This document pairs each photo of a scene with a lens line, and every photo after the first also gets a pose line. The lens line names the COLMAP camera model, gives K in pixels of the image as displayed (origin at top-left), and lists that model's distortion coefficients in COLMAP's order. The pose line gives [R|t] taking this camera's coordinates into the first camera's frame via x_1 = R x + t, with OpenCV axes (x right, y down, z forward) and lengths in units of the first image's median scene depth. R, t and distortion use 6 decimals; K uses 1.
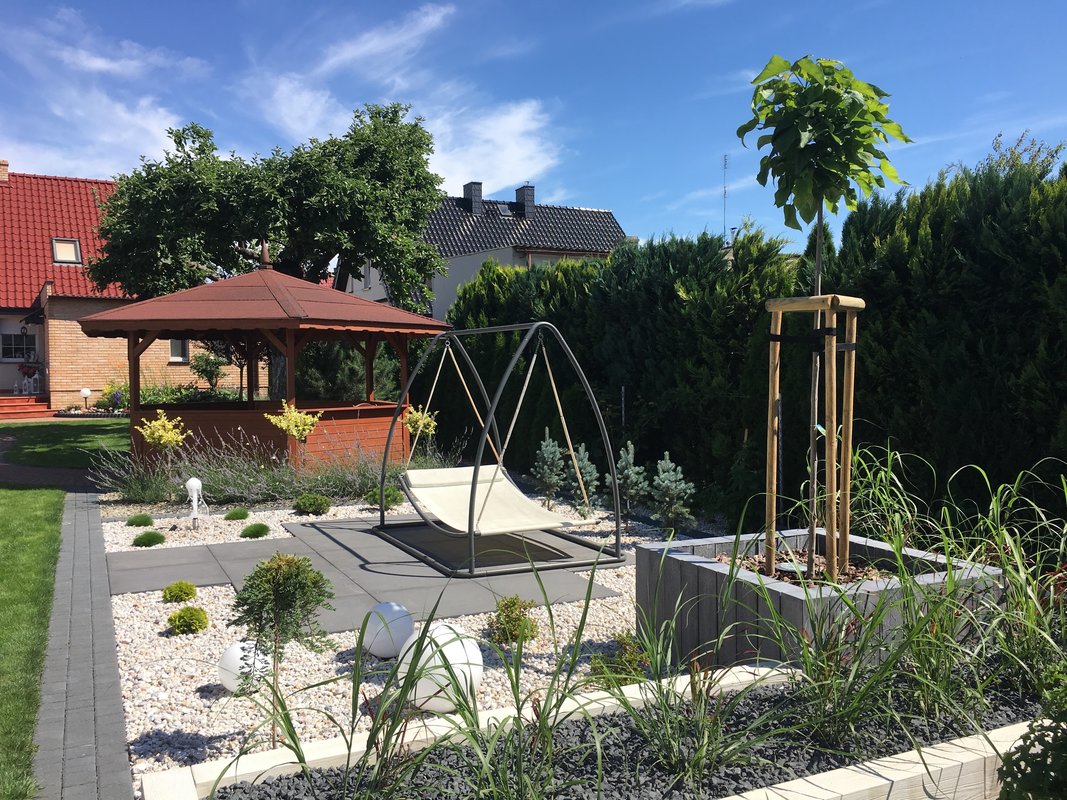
lens RADIAL K [[922.8, 0, 533.2], [0, 922.8, 399.5], [0, 0, 1]] dist [0.058517, -0.040484]
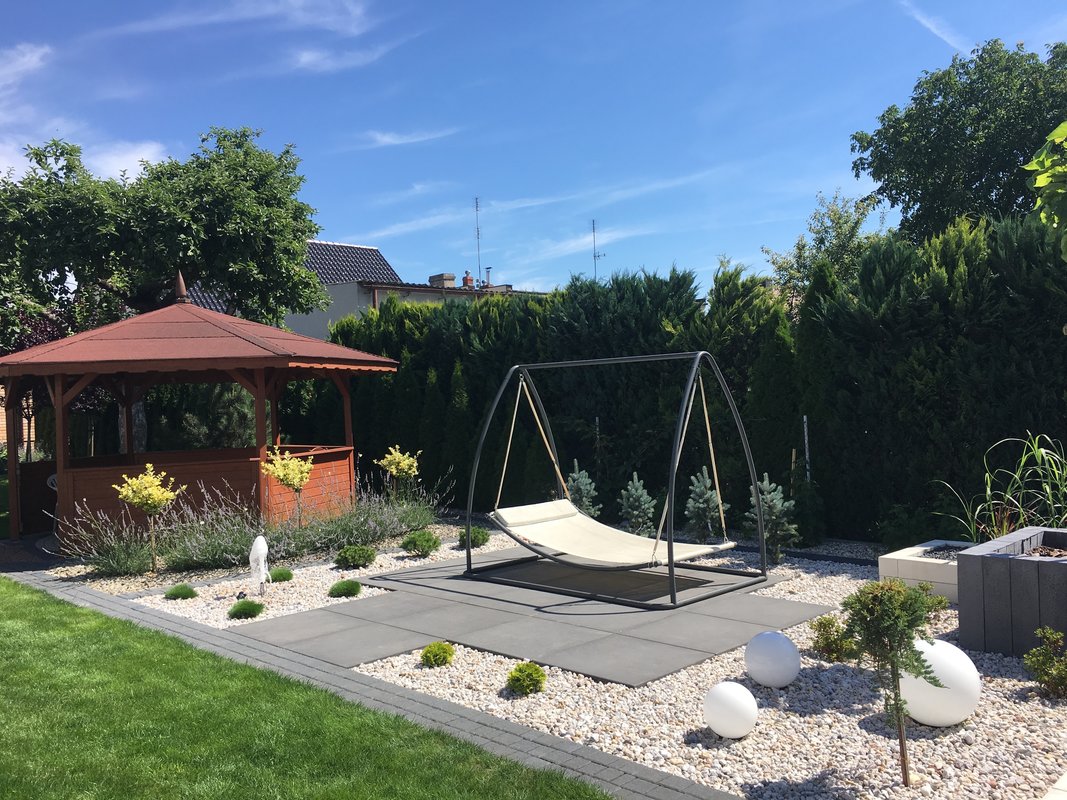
lens RADIAL K [[922.8, 0, 540.6], [0, 922.8, 394.5], [0, 0, 1]] dist [0.058517, -0.040484]
pose [[0.942123, -0.030432, 0.333885, -0.314704], [0.046015, 0.998185, -0.038862, -0.002752], [-0.332096, 0.051977, 0.941812, 0.059558]]
